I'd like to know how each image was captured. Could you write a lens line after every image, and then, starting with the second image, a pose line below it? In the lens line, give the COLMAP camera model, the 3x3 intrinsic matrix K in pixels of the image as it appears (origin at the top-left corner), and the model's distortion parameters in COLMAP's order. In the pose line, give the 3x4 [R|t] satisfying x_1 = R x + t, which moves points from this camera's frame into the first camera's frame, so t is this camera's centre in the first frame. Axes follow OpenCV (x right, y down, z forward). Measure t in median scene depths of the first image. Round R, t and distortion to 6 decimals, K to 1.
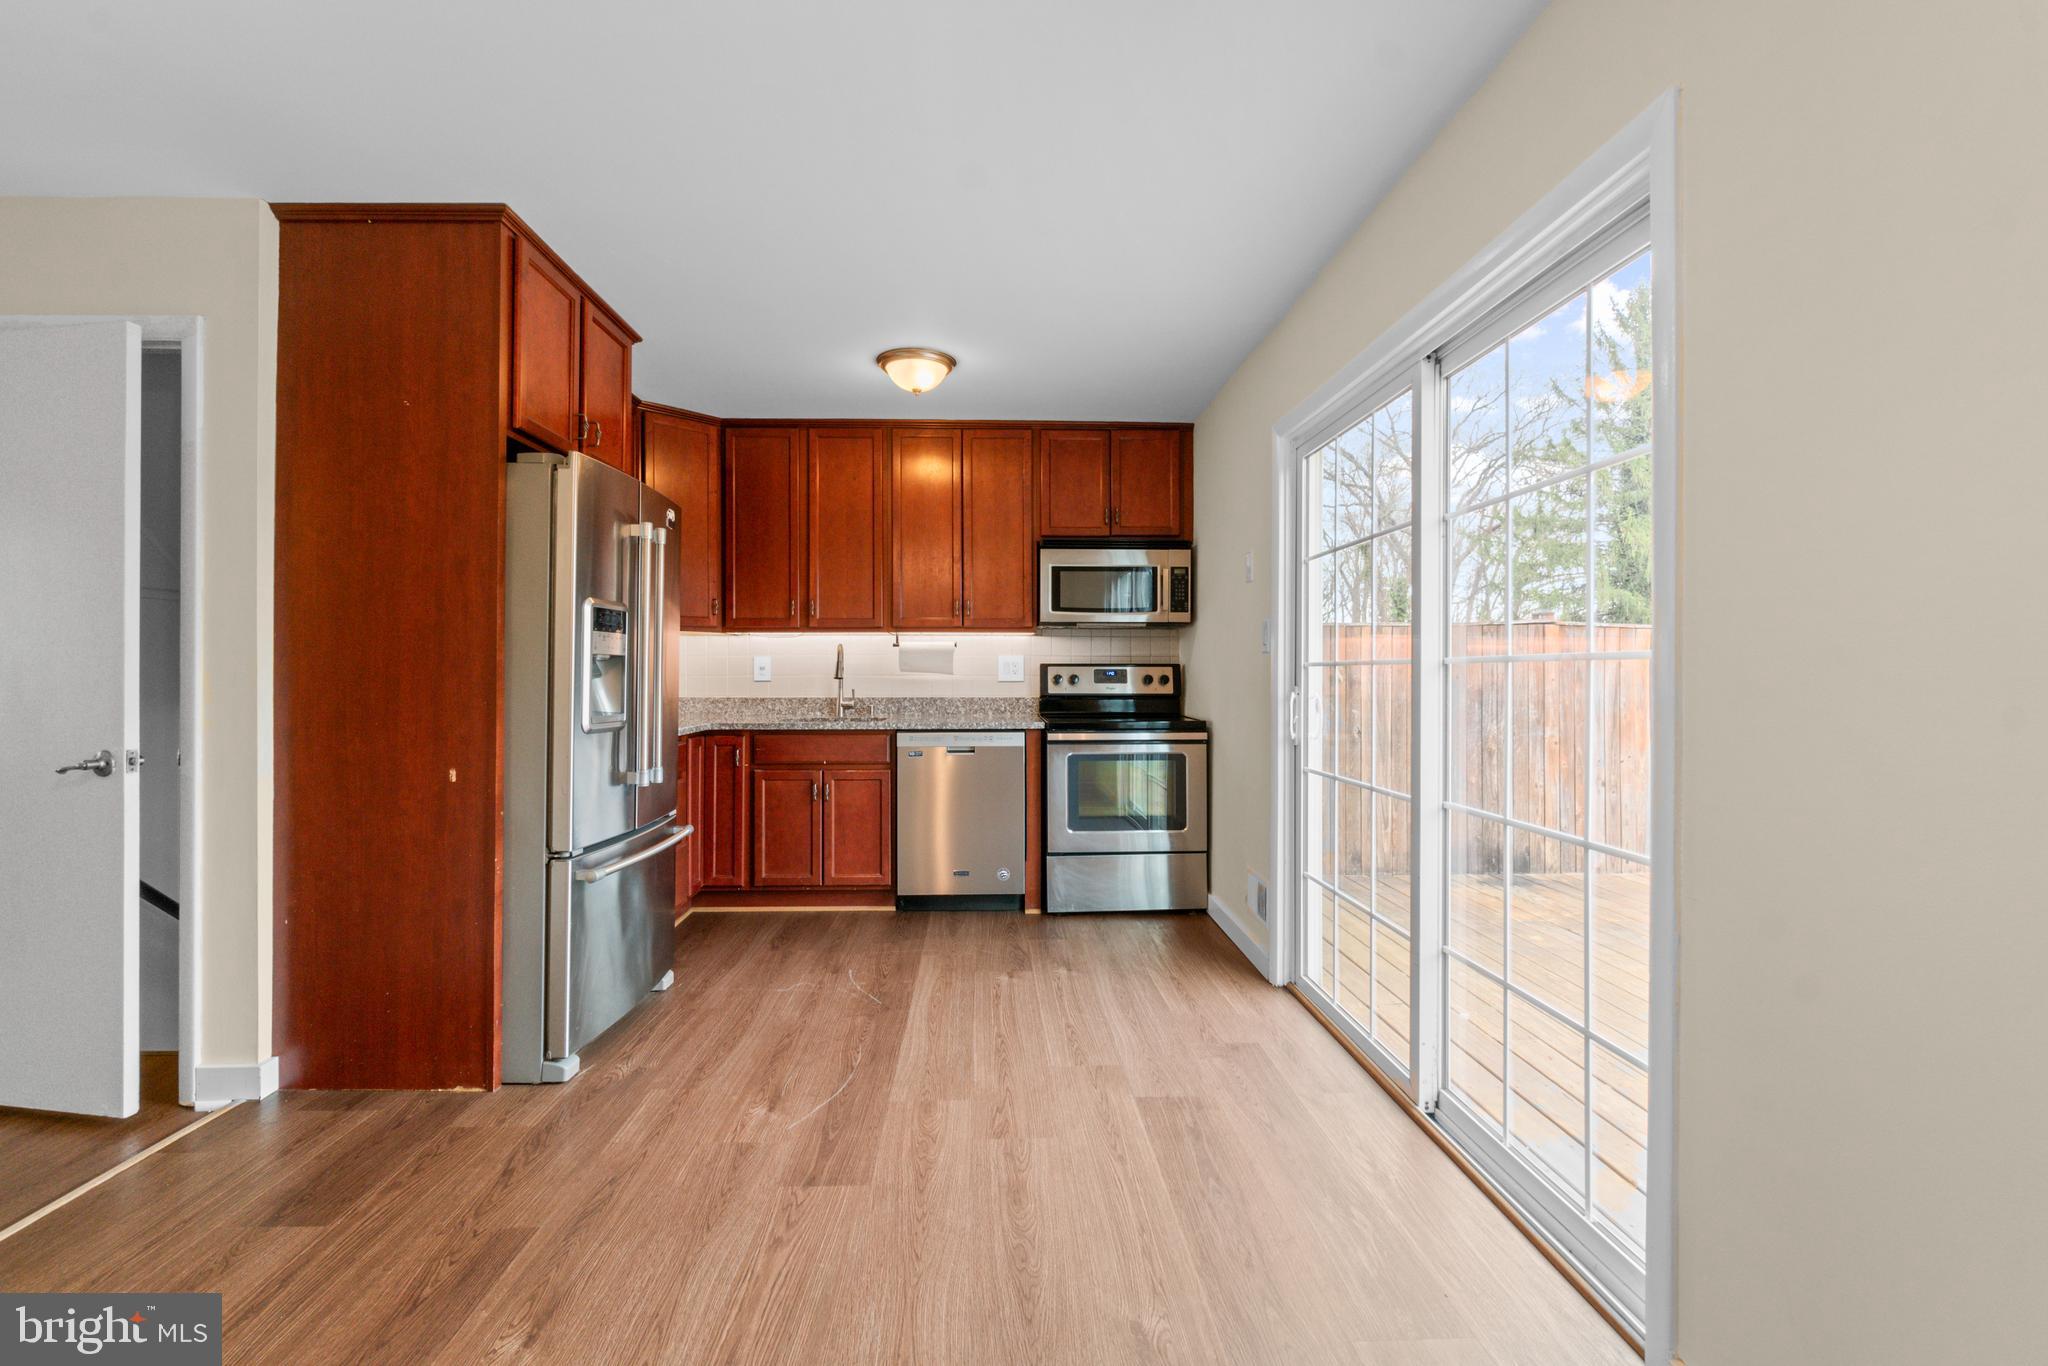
lens RADIAL K [[906.0, 0, 1033.6], [0, 906.0, 675.0], [0, 0, 1]] dist [-0.000505, -0.000584]
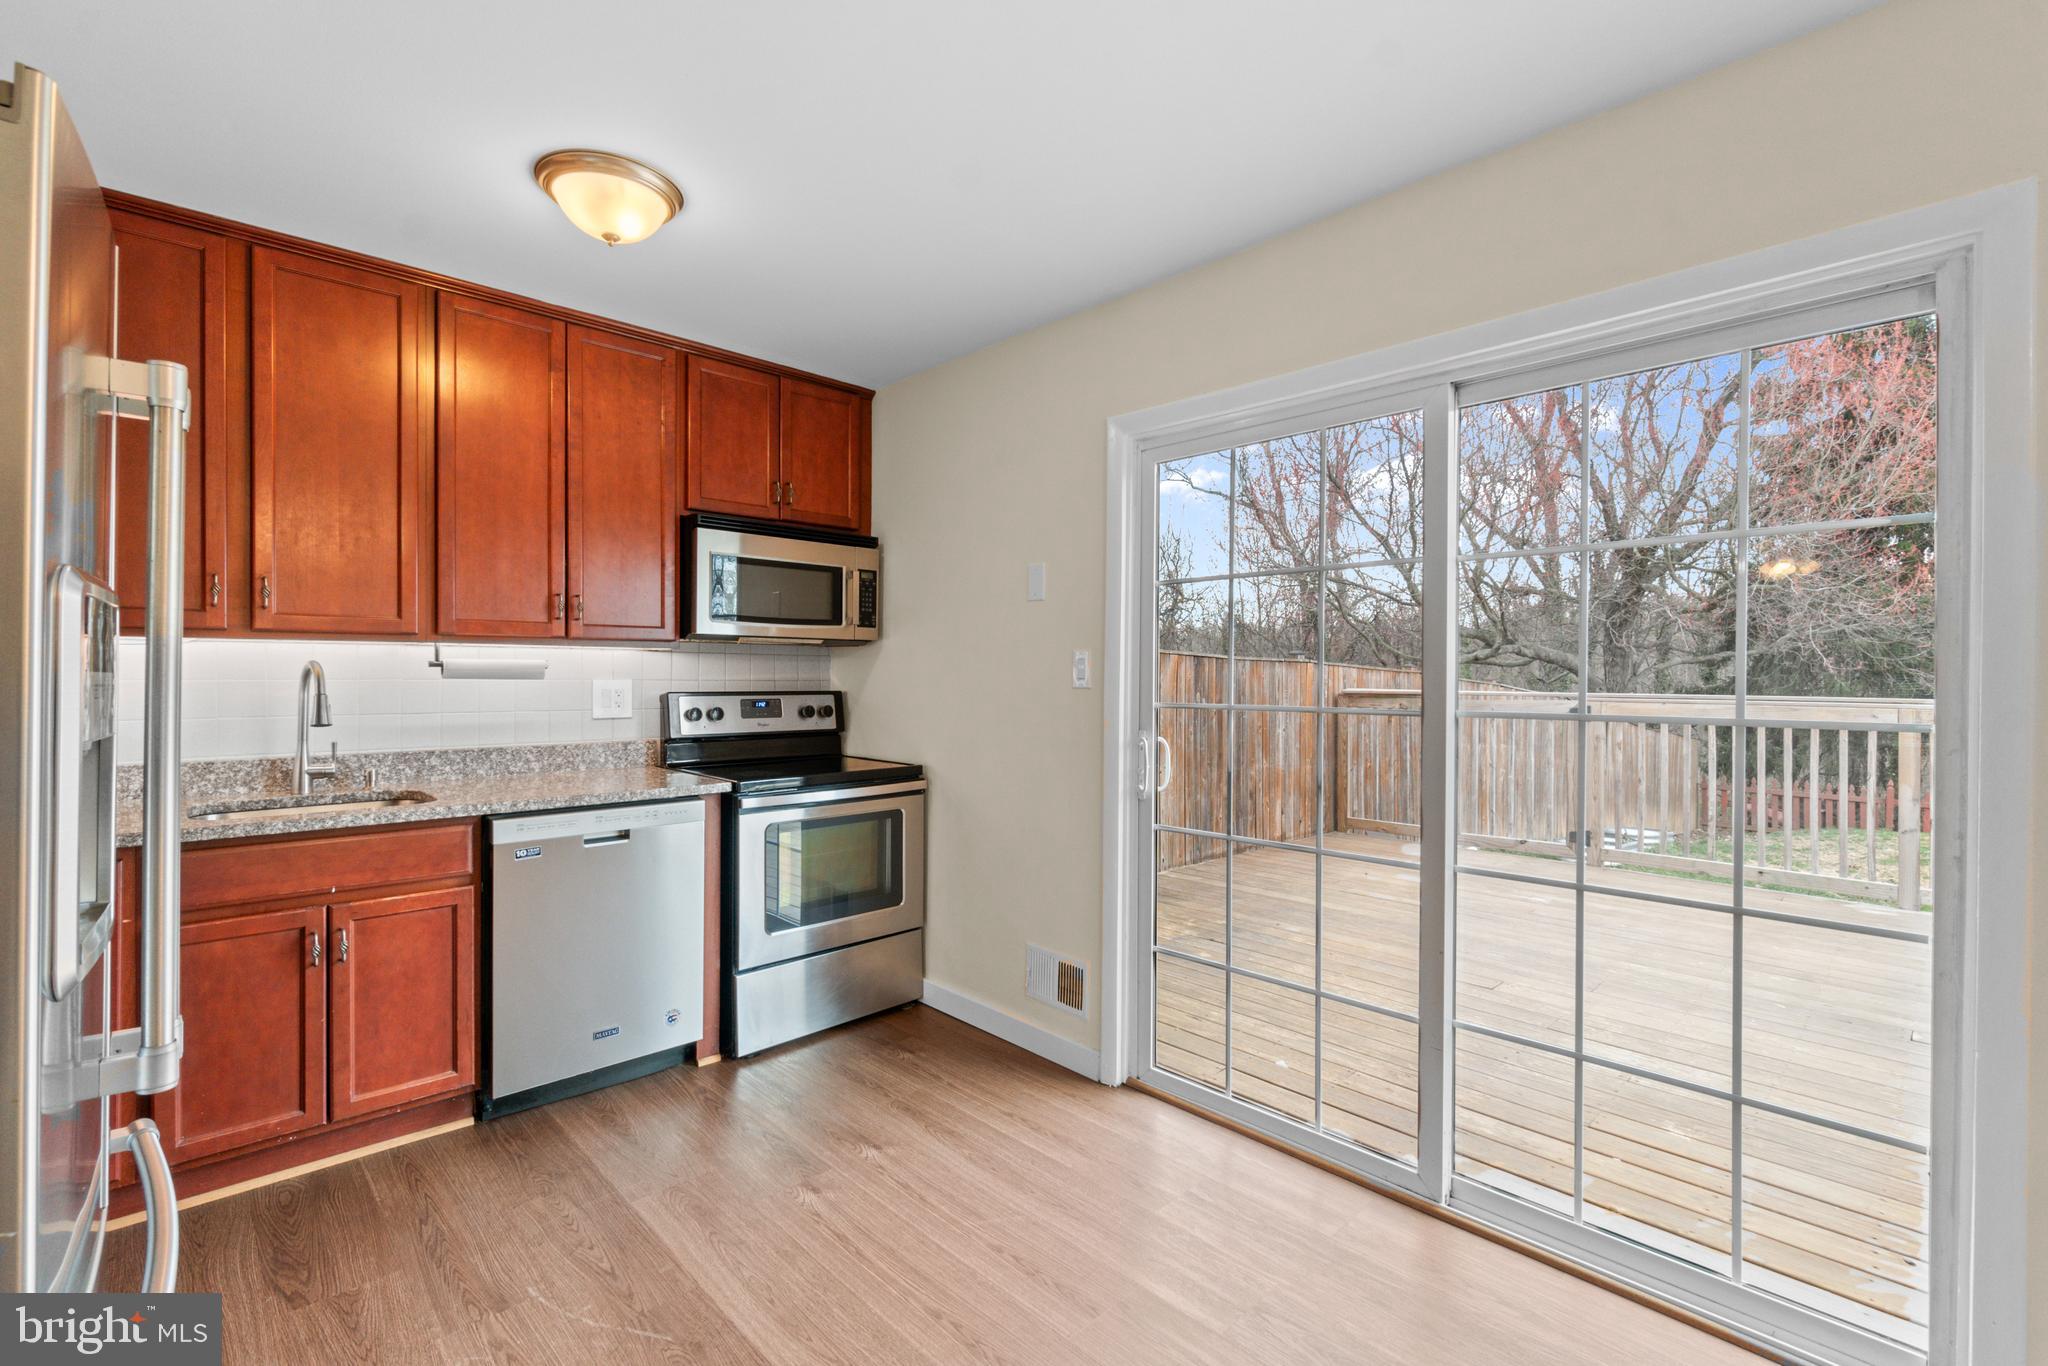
lens RADIAL K [[906.0, 0, 1020.0], [0, 906.0, 683.8], [0, 0, 1]] dist [-0.000505, -0.000584]
pose [[0.747202, -0.003264, 0.664589, -0.278159], [-0.004268, 0.999944, 0.009710, -0.029882], [-0.664584, -0.010092, 0.747146, 0.338562]]
